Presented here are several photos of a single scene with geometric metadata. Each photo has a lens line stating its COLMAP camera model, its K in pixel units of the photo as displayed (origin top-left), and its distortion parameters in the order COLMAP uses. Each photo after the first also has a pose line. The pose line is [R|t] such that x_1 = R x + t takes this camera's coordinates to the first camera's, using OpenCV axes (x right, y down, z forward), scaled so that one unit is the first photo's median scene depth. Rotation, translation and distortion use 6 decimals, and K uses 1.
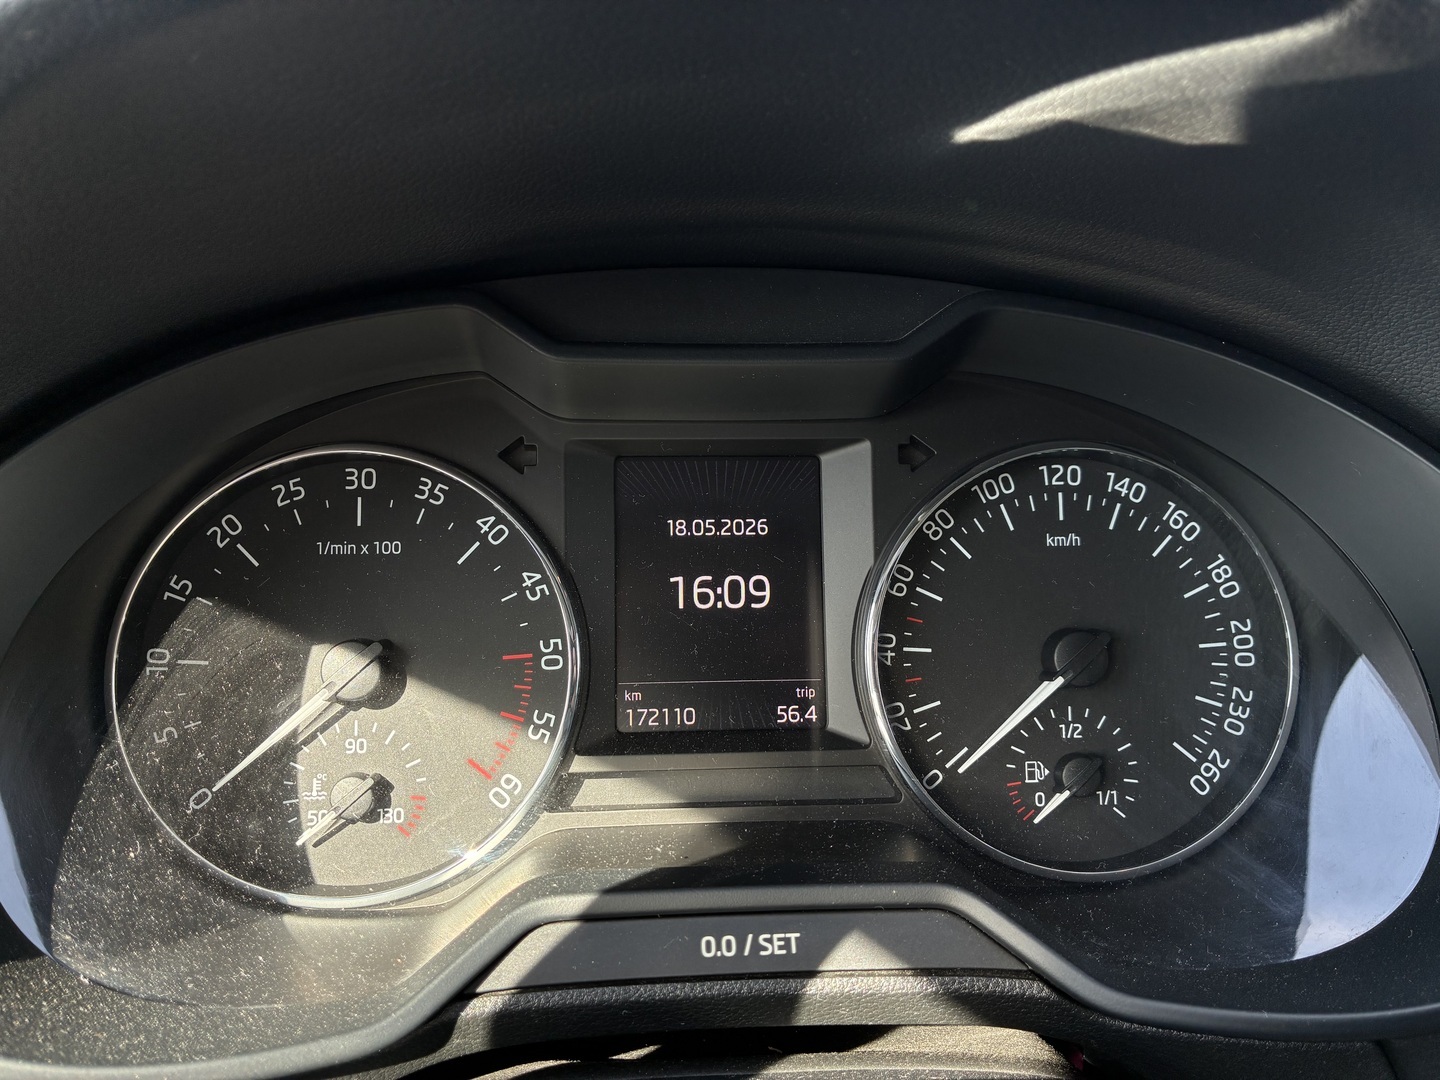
lens RADIAL K [[1088.0, 0, 705.2], [0, 1088.0, 541.5], [0, 0, 1]] dist [0.017810, -0.017417]
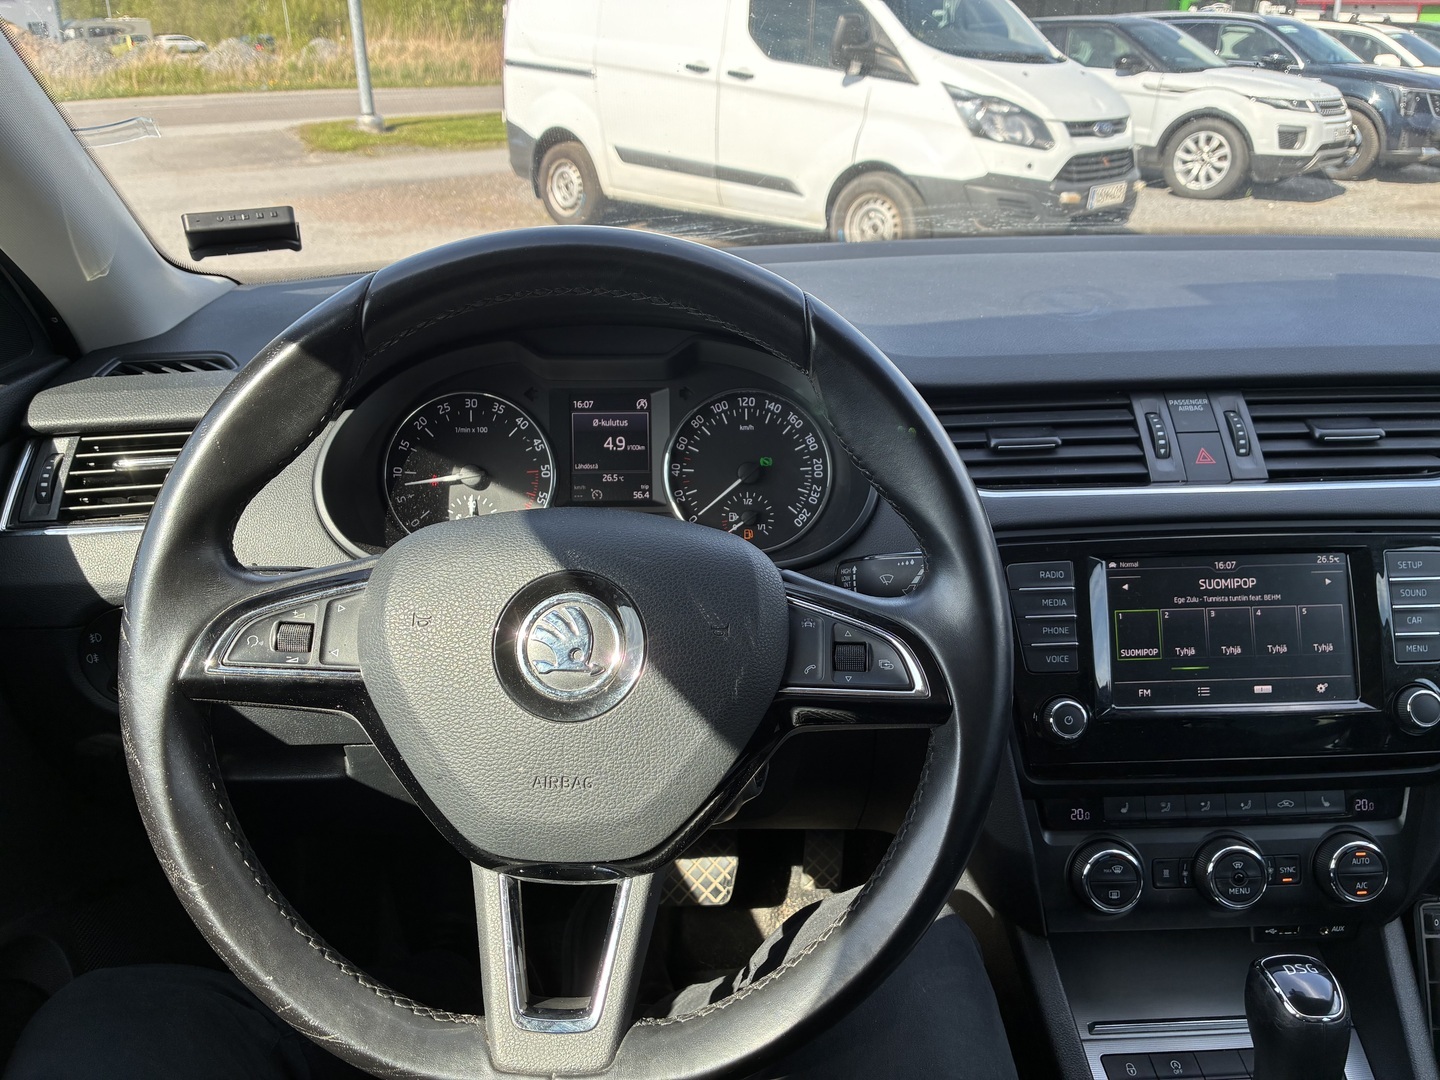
lens RADIAL K [[1088.0, 0, 724.9], [0, 1088.0, 542.0], [0, 0, 1]] dist [0.017810, -0.017417]
pose [[0.999969, -0.000902, -0.007822, 0.302018], [0.001389, 0.998041, 0.062549, 0.108378], [0.007750, -0.062558, 0.998011, -1.570456]]
